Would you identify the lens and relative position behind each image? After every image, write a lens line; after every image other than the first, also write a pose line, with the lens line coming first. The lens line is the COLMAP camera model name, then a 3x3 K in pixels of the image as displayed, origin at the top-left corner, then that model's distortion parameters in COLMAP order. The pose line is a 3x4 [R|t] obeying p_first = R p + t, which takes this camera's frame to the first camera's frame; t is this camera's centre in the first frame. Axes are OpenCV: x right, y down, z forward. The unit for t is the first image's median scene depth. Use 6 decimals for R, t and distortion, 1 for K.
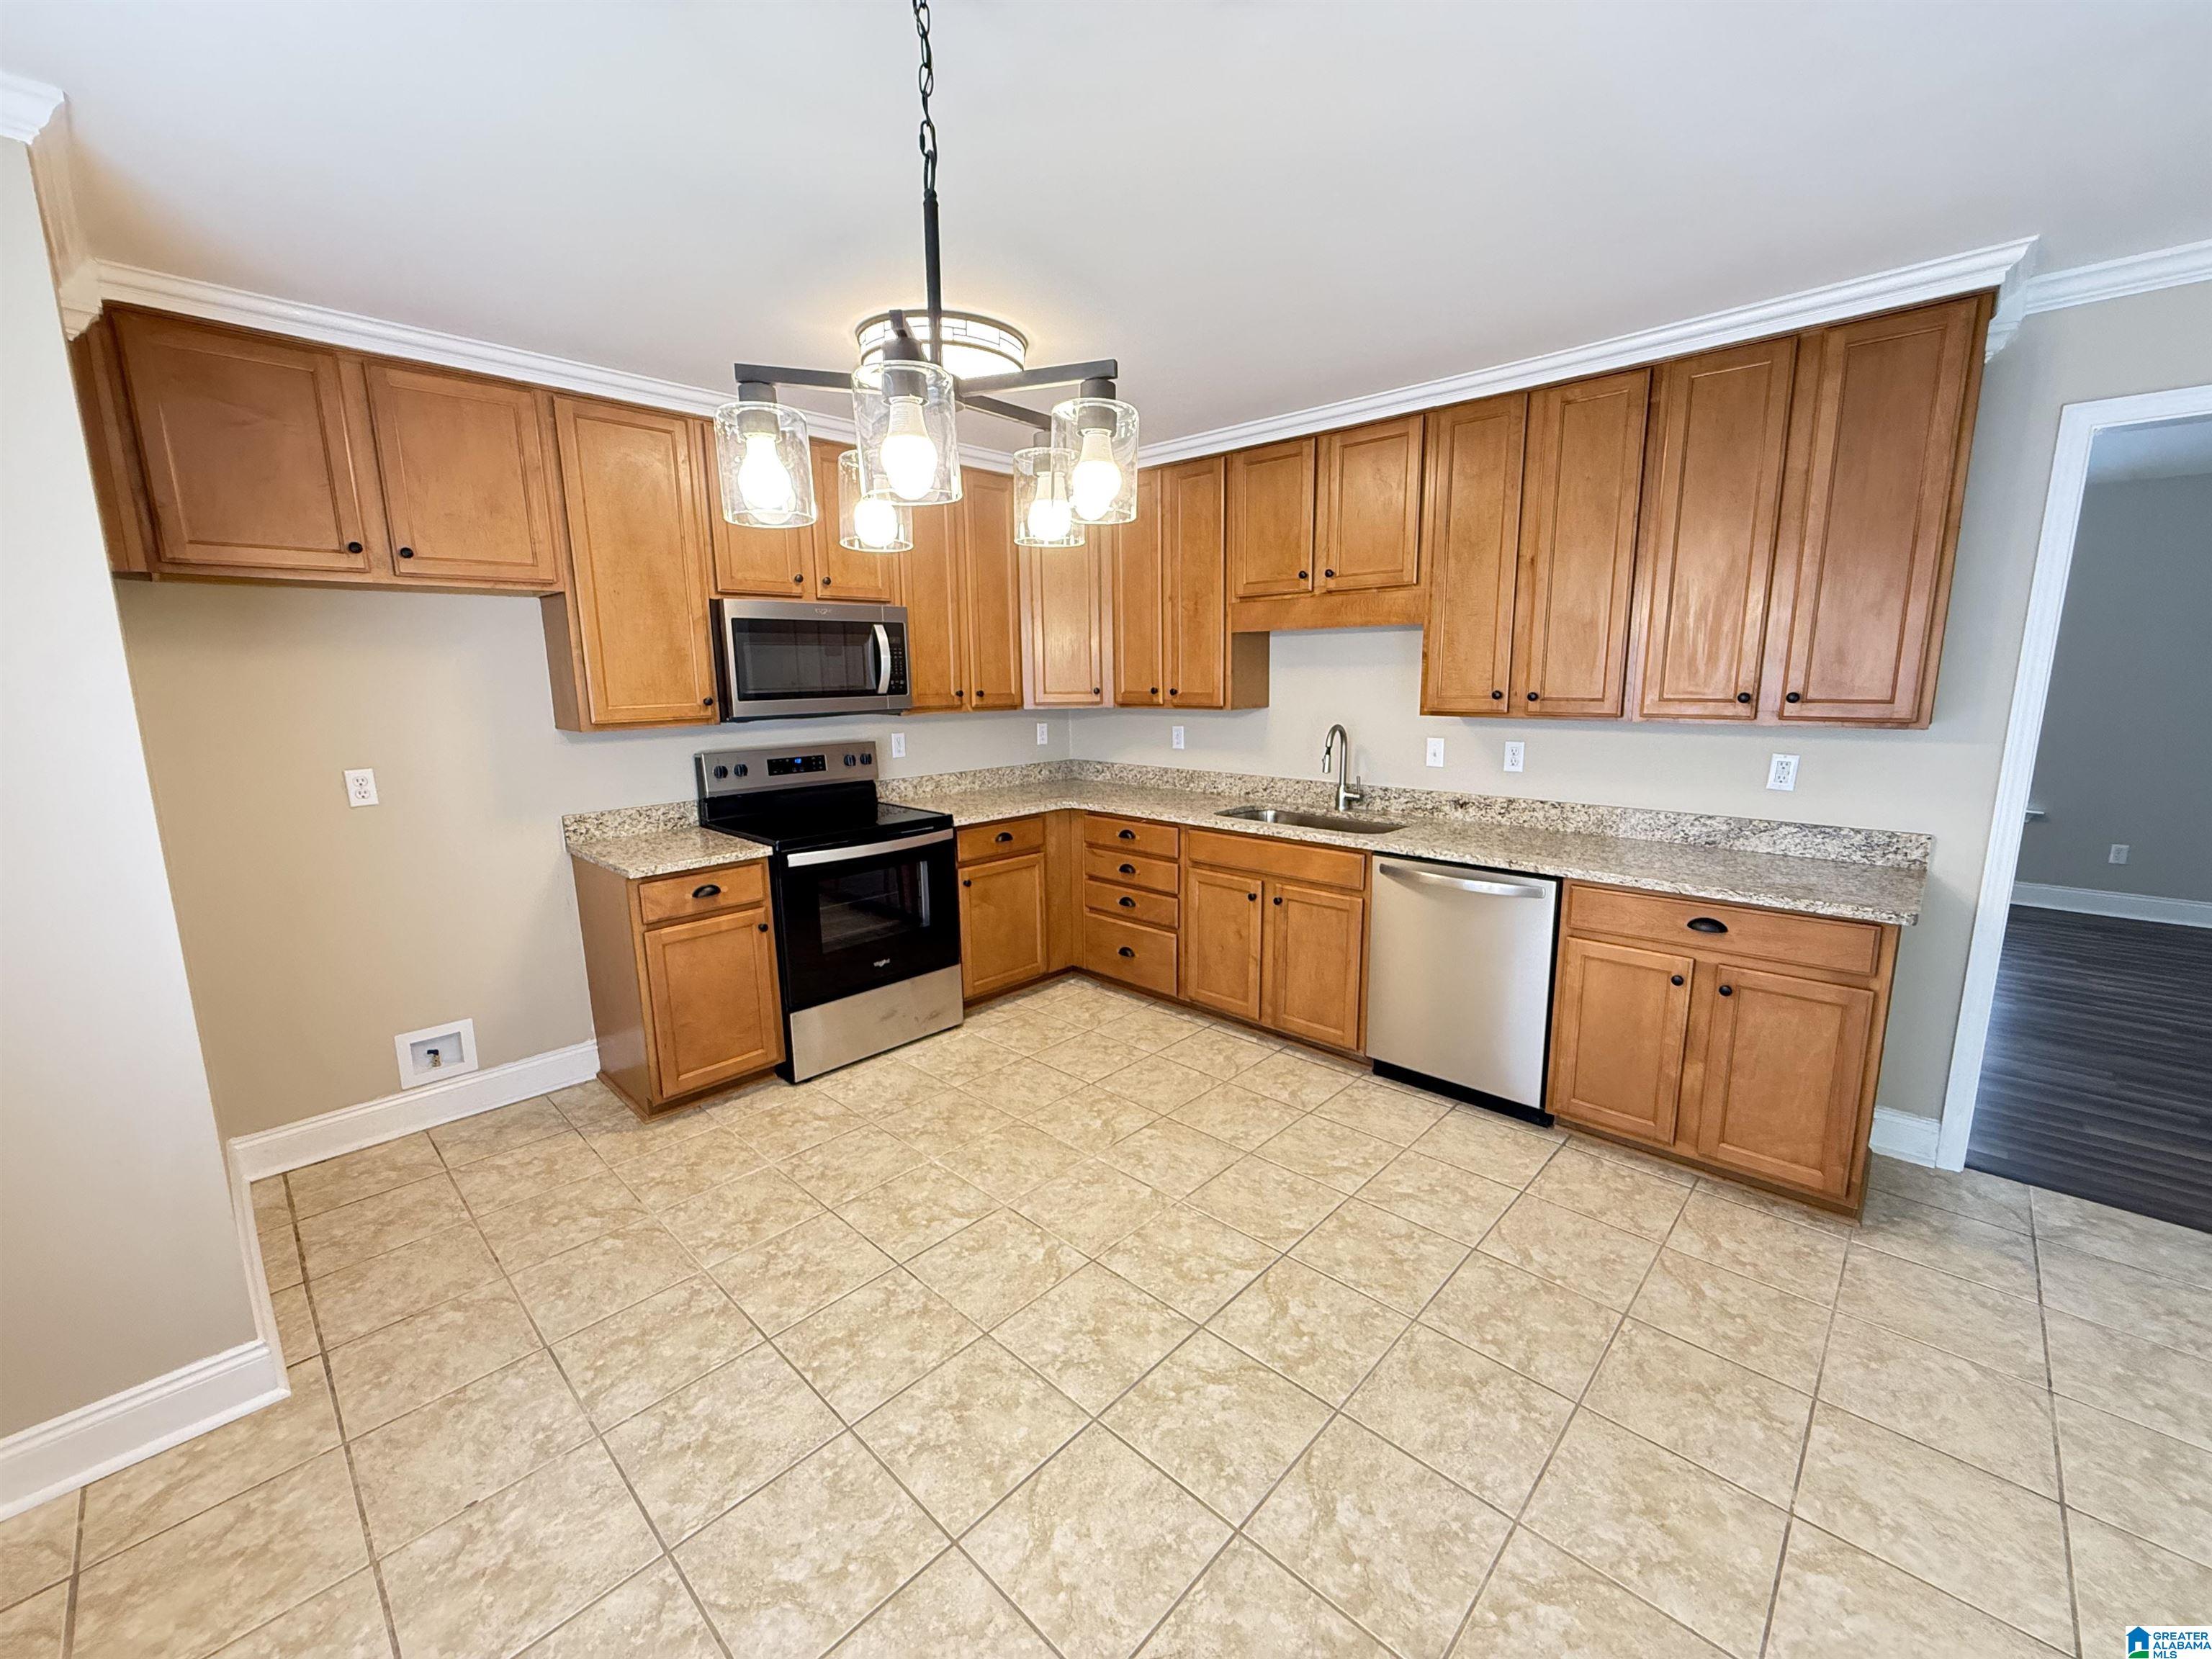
lens RADIAL K [[884.2, 0, 1106.9], [0, 884.2, 827.7], [0, 0, 1]] dist [0.000334, 0.000280]
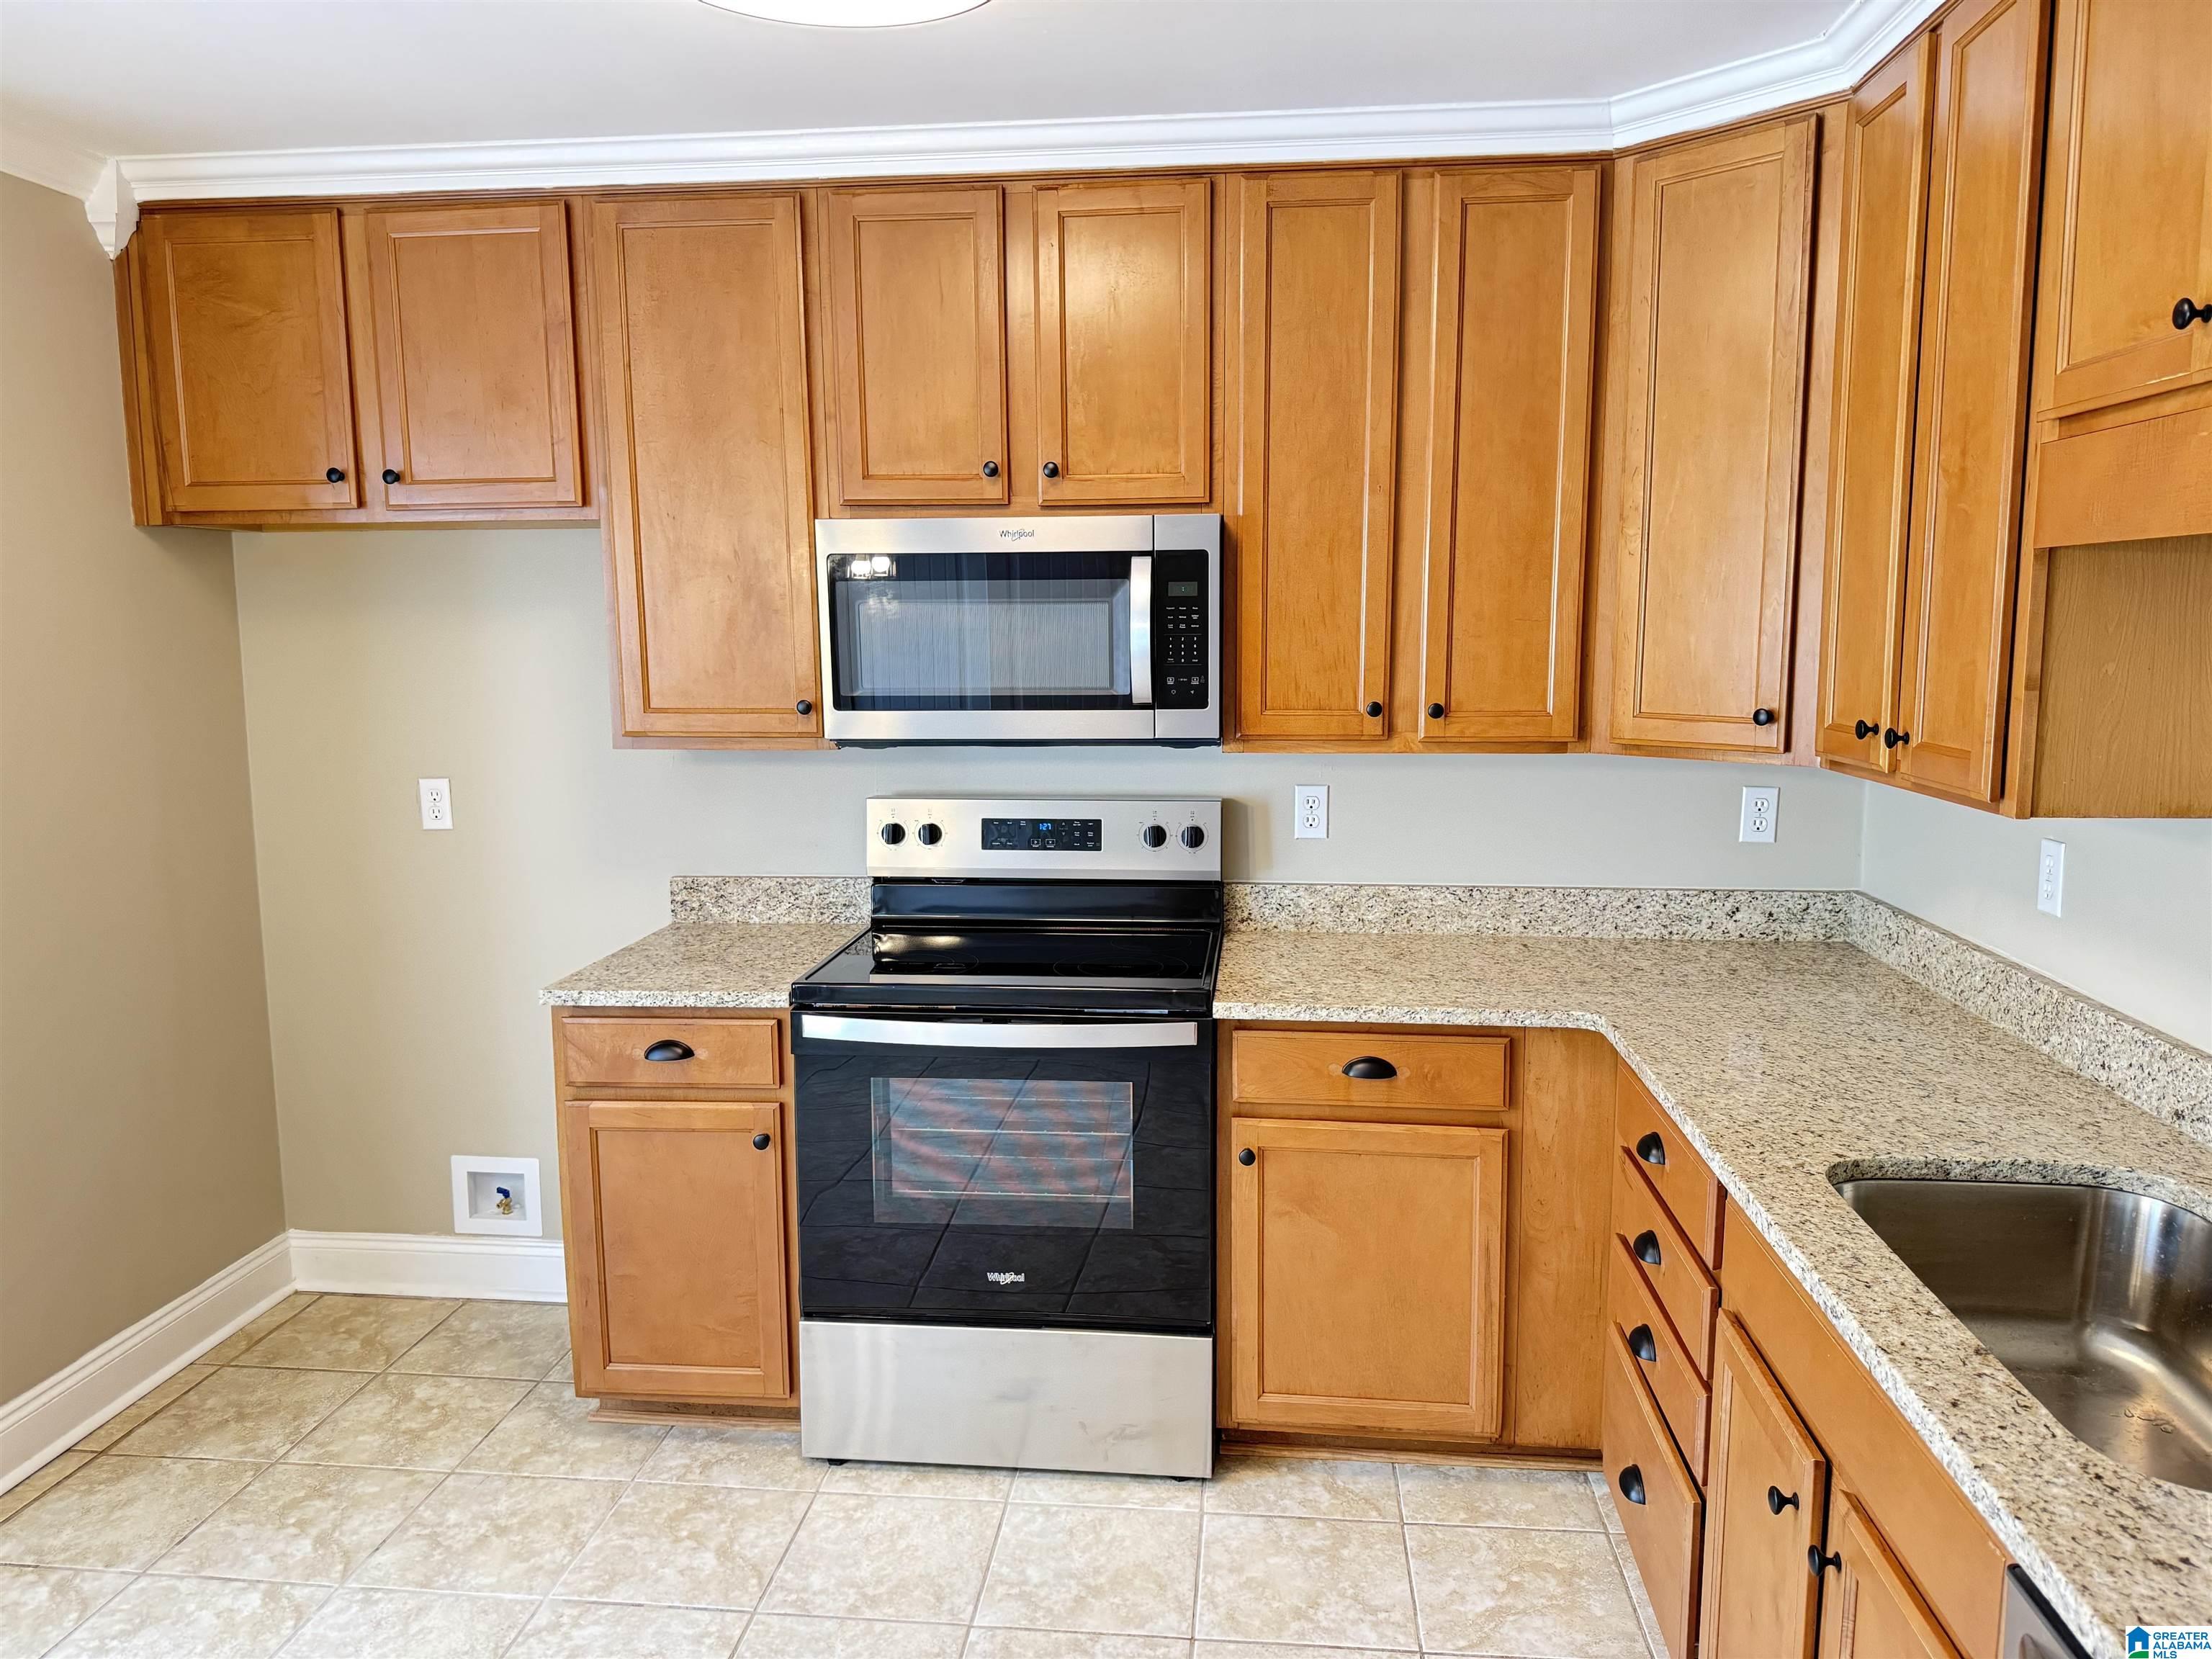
lens RADIAL K [[1538.2, 0, 1123.1], [0, 1538.2, 839.7], [0, 0, 1]] dist [0.096859, -0.151287]
pose [[0.616933, 0.119924, -0.777825, 0.454068], [-0.140548, 0.989223, 0.041042, -0.136999], [0.774364, 0.084001, 0.627139, 0.598137]]
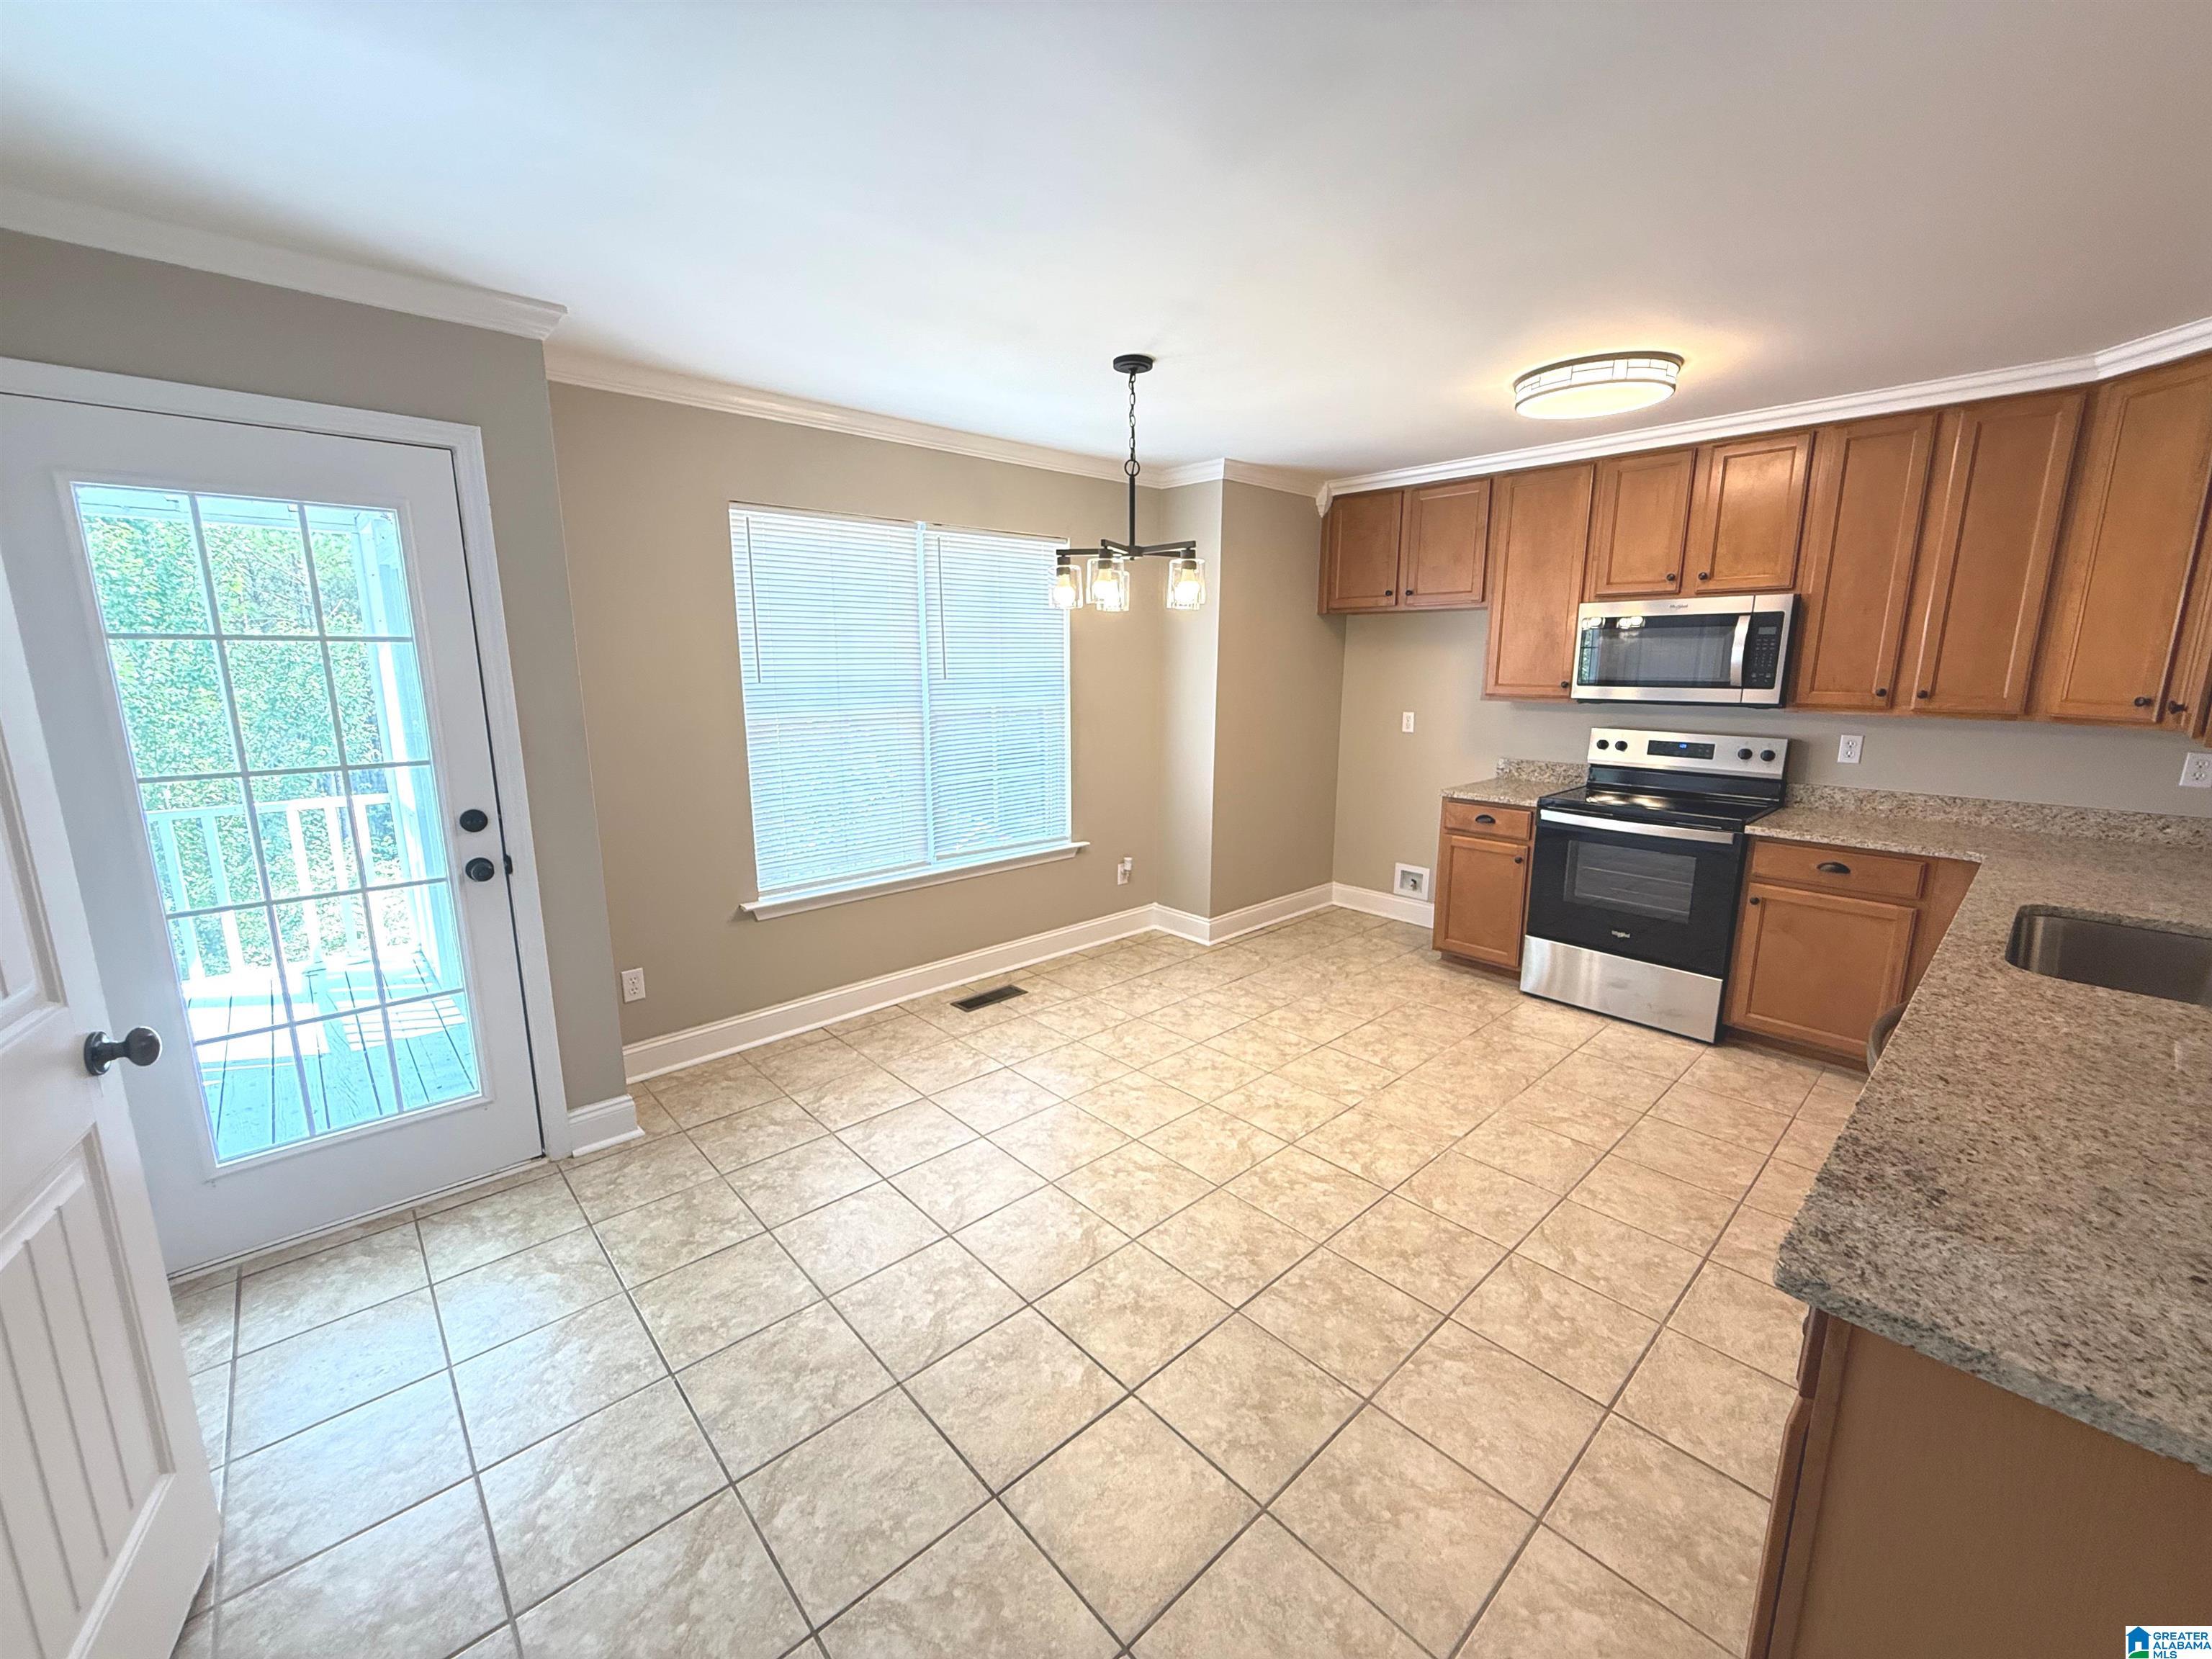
lens RADIAL K [[888.8, 0, 1108.1], [0, 888.8, 826.9], [0, 0, 1]] dist [-0.000418, -0.000089]
pose [[-0.066824, 0.199989, -0.977517, 0.947090], [-0.176671, 0.961854, 0.208862, -0.102717], [0.981999, 0.186656, -0.028942, 0.457412]]
